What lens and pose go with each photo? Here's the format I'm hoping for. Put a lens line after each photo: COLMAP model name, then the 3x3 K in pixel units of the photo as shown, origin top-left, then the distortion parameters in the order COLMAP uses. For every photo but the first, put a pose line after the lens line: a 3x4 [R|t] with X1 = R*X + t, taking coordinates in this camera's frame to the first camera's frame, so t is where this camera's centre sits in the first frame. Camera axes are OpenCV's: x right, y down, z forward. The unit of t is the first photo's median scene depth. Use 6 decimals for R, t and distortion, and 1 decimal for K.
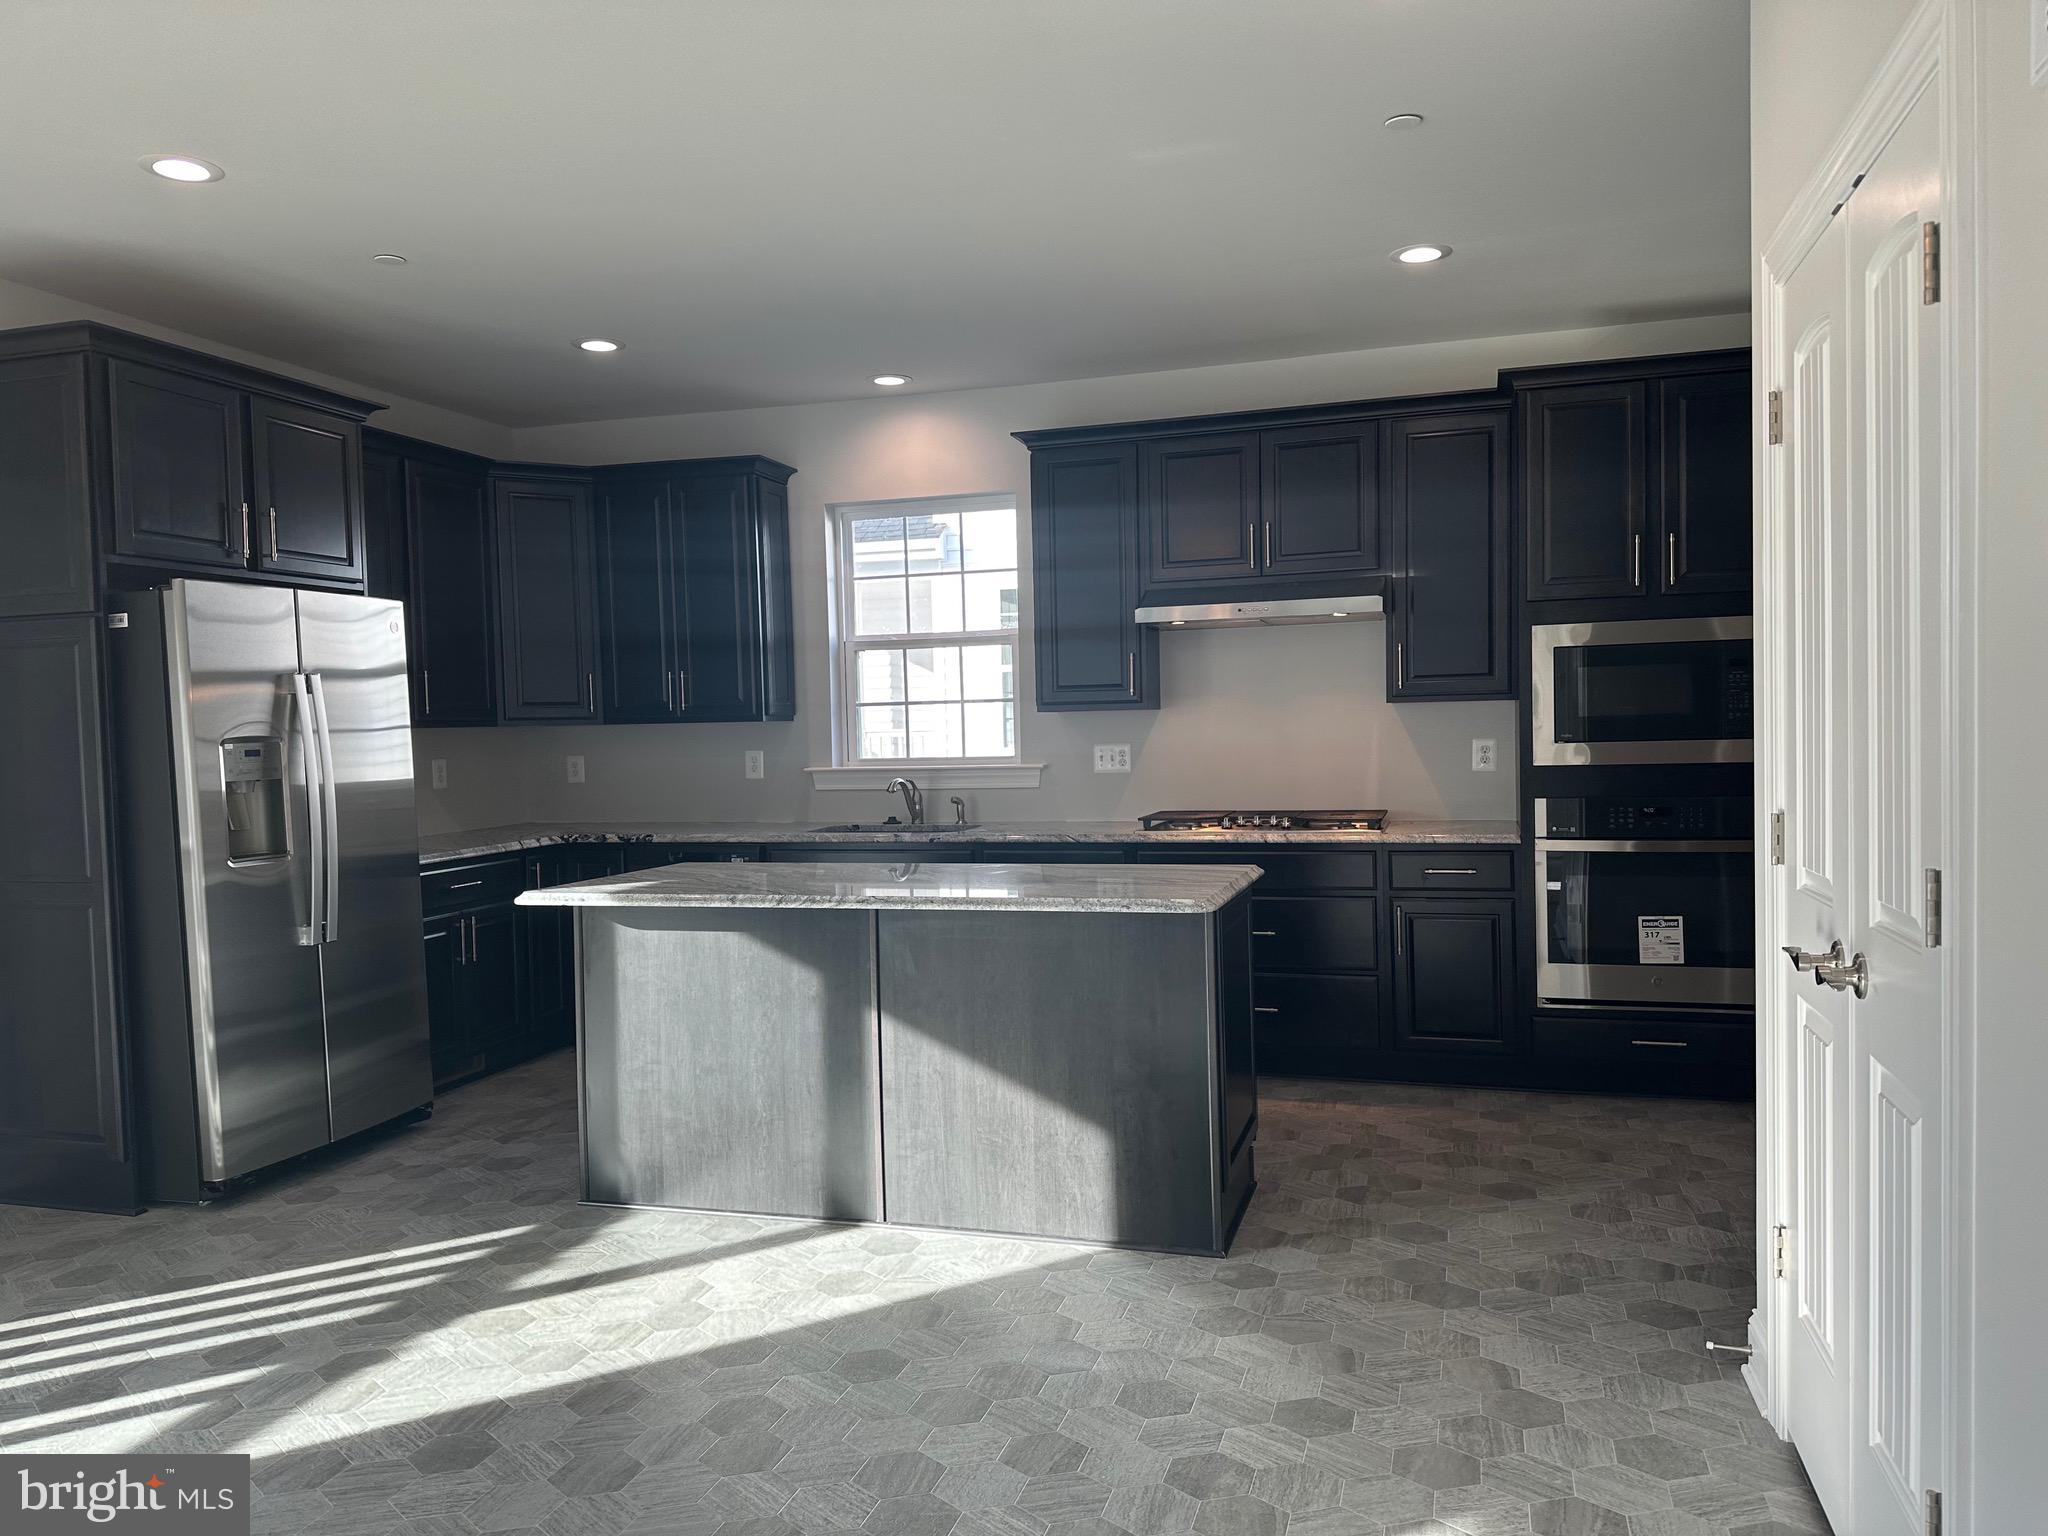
lens RADIAL K [[1400.0, 0, 1013.5], [0, 1400.0, 775.0], [0, 0, 1]] dist [0.039051, -0.004292]
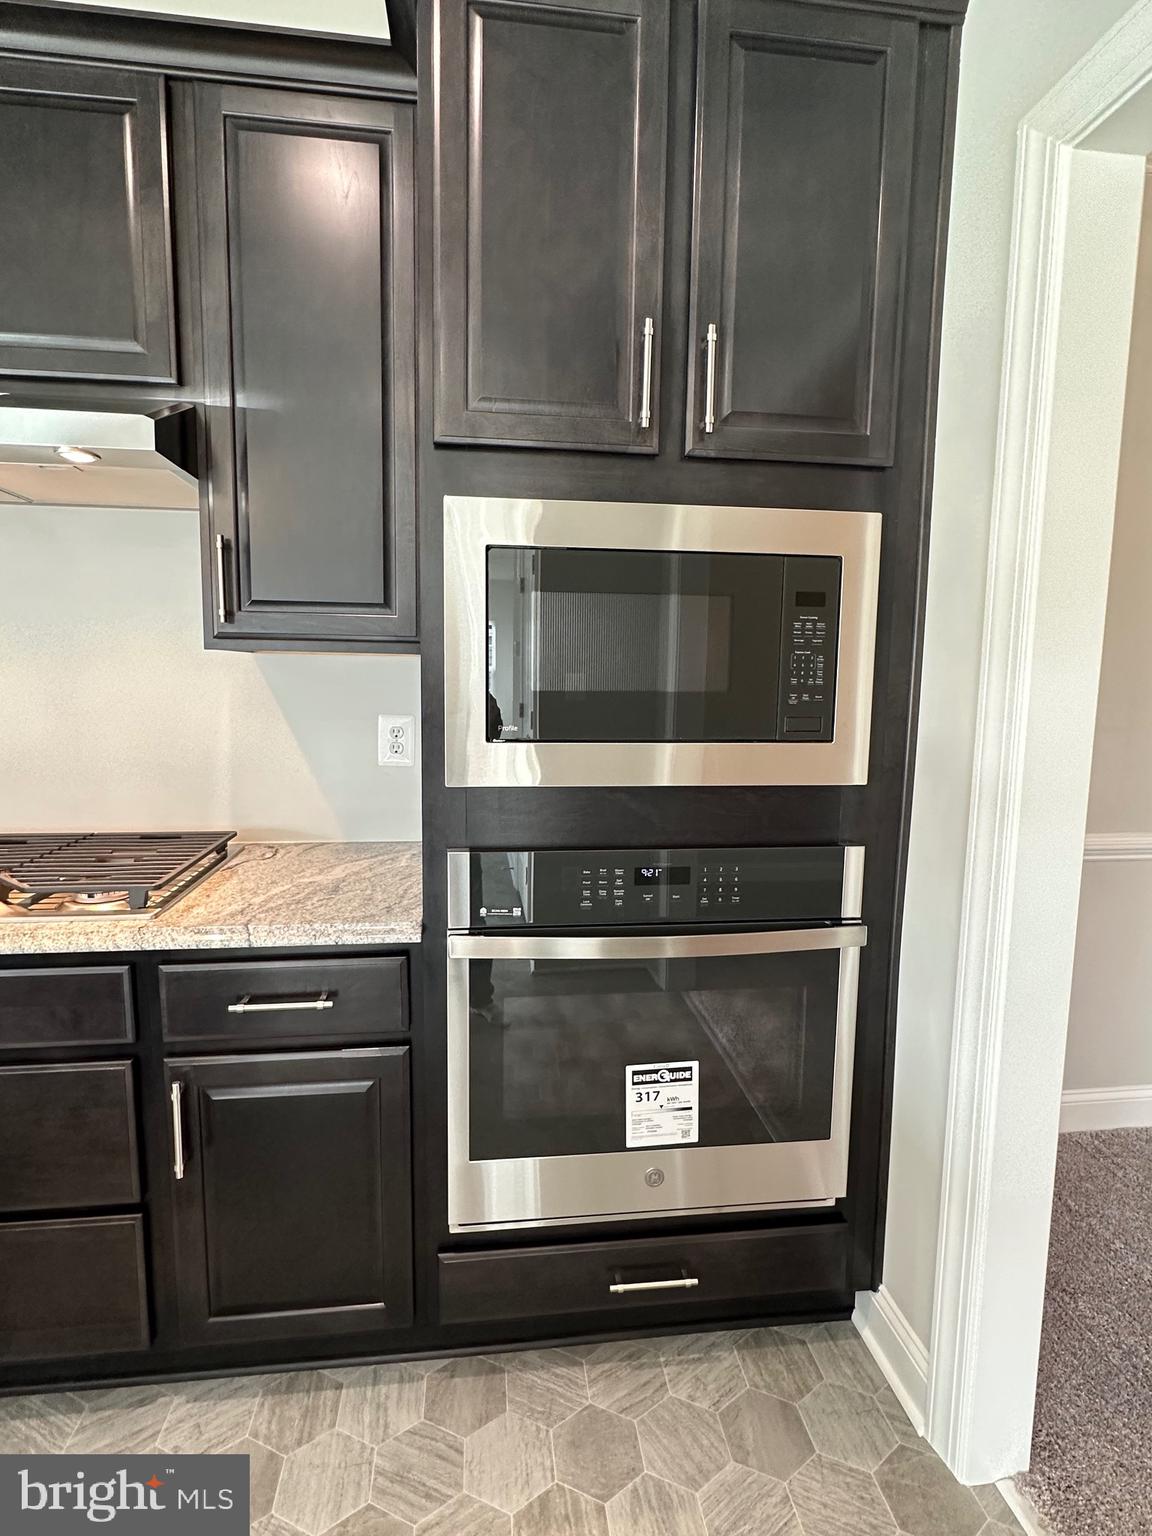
lens RADIAL K [[765.4, 0, 571.6], [0, 765.4, 761.6], [0, 0, 1]] dist [-0.001666, -0.000866]
pose [[0.908872, -0.010245, 0.416950, 0.296537], [-0.021151, 0.997280, 0.070611, -0.035078], [-0.416539, -0.072995, 0.906183, 0.736230]]
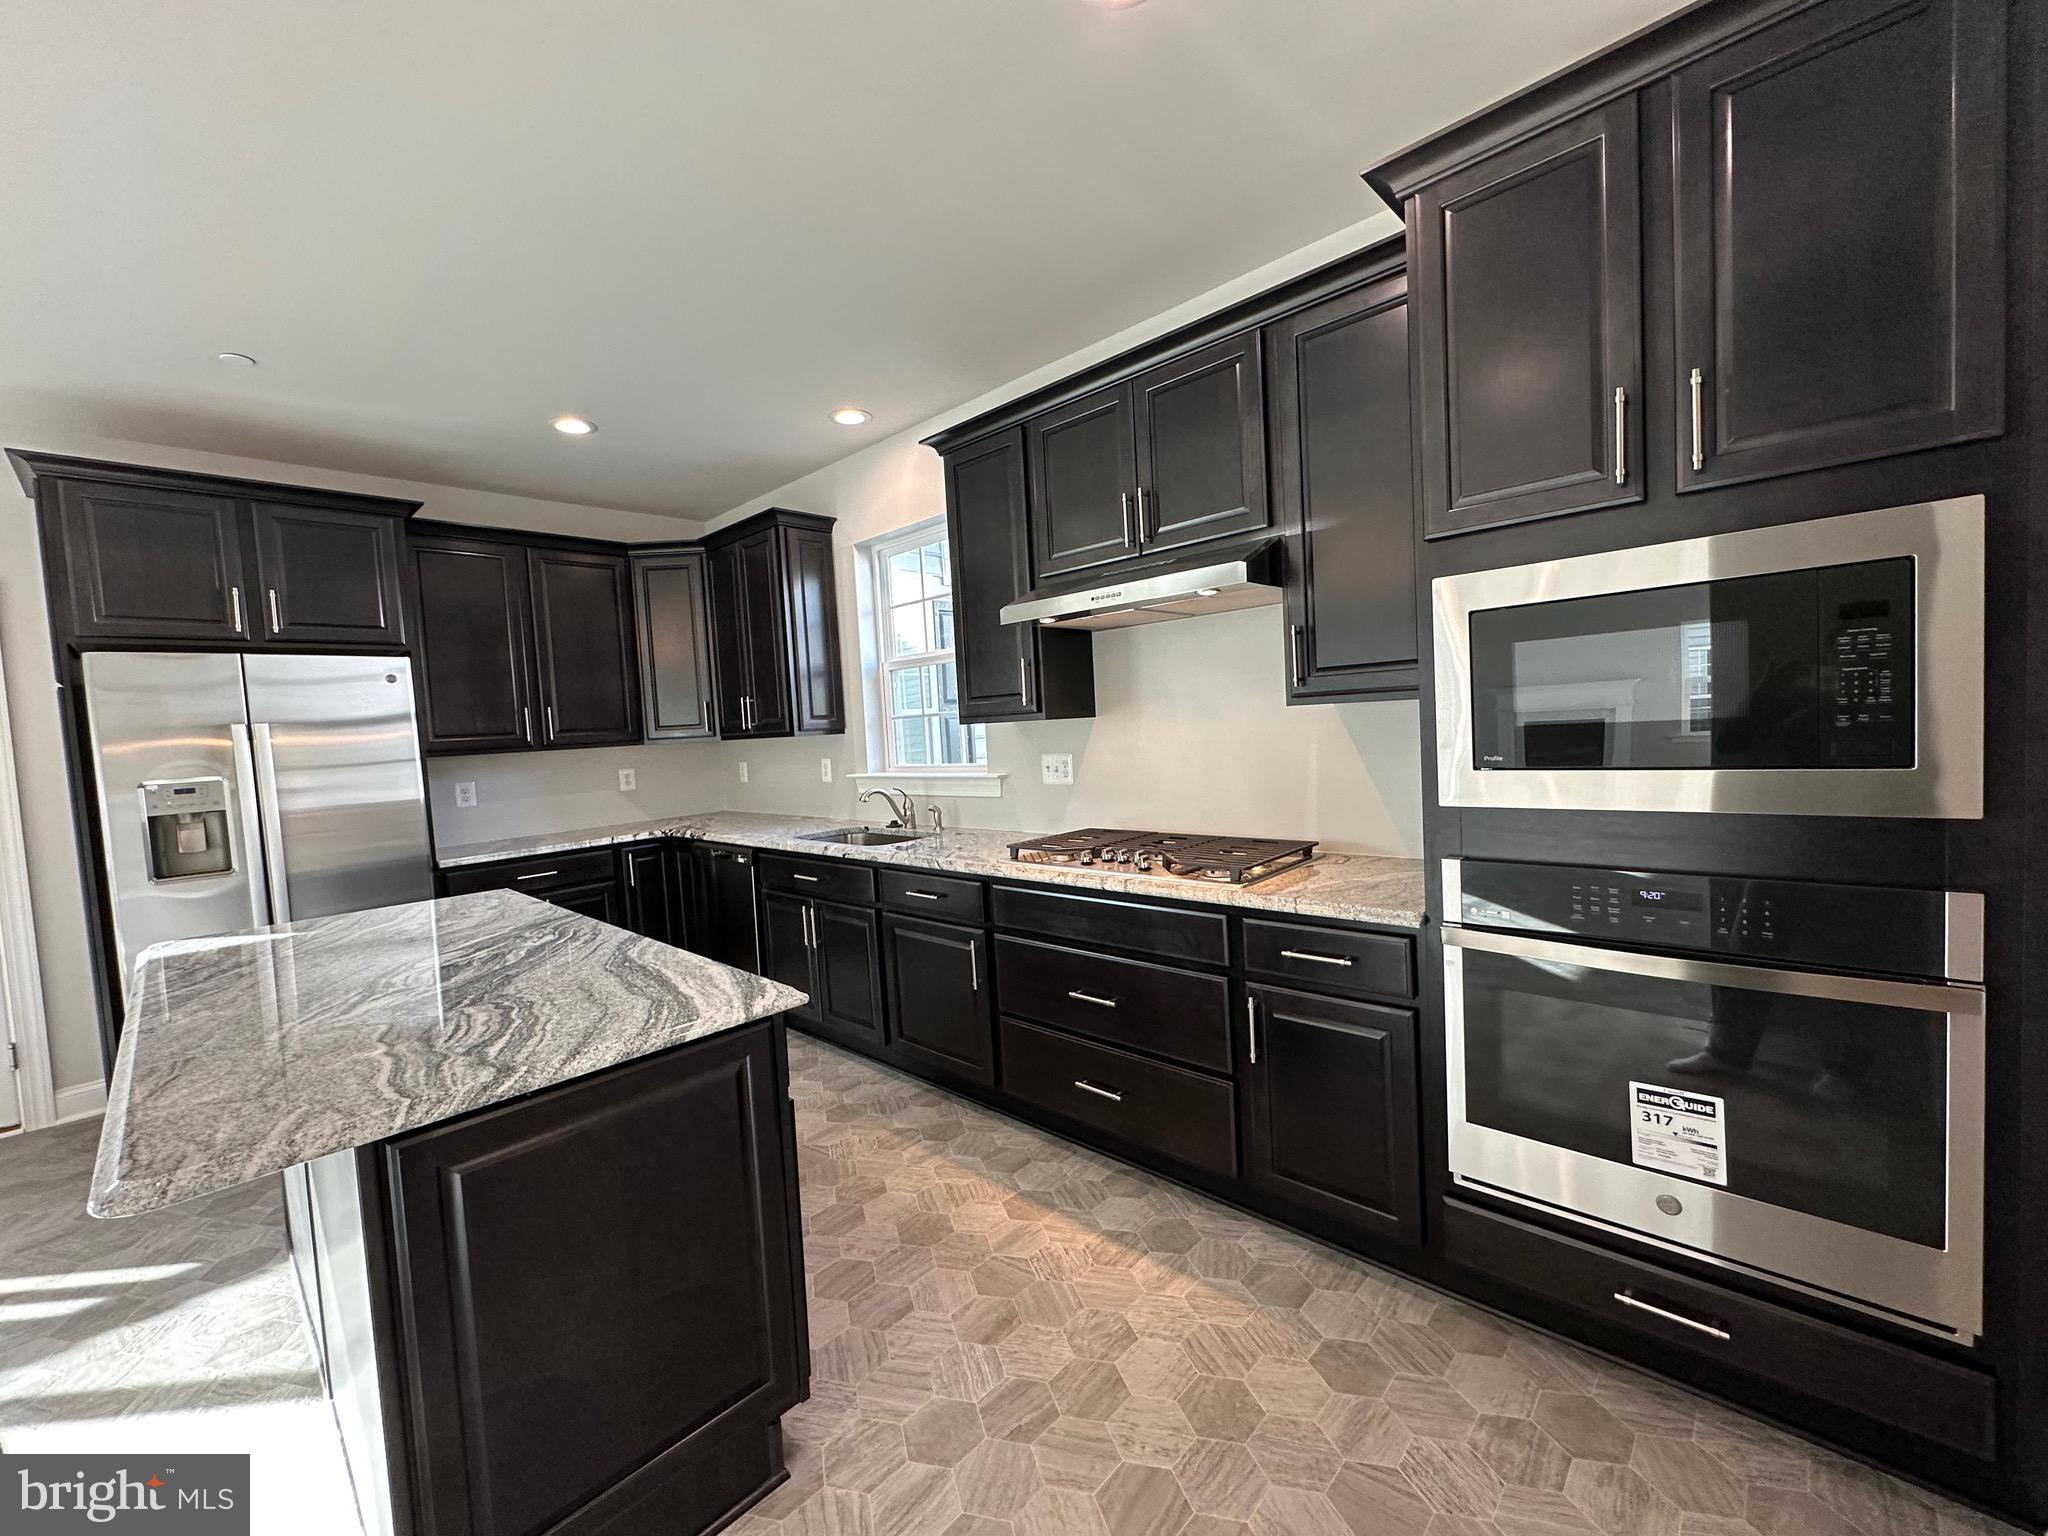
lens RADIAL K [[807.6, 0, 1020.7], [0, 807.6, 768.9], [0, 0, 1]] dist [-0.007159, 0.000276]
pose [[0.899073, -0.003059, -0.437789, 0.357432], [0.019784, 0.999238, 0.033649, -0.038170], [0.437352, -0.038915, 0.898448, 0.599616]]
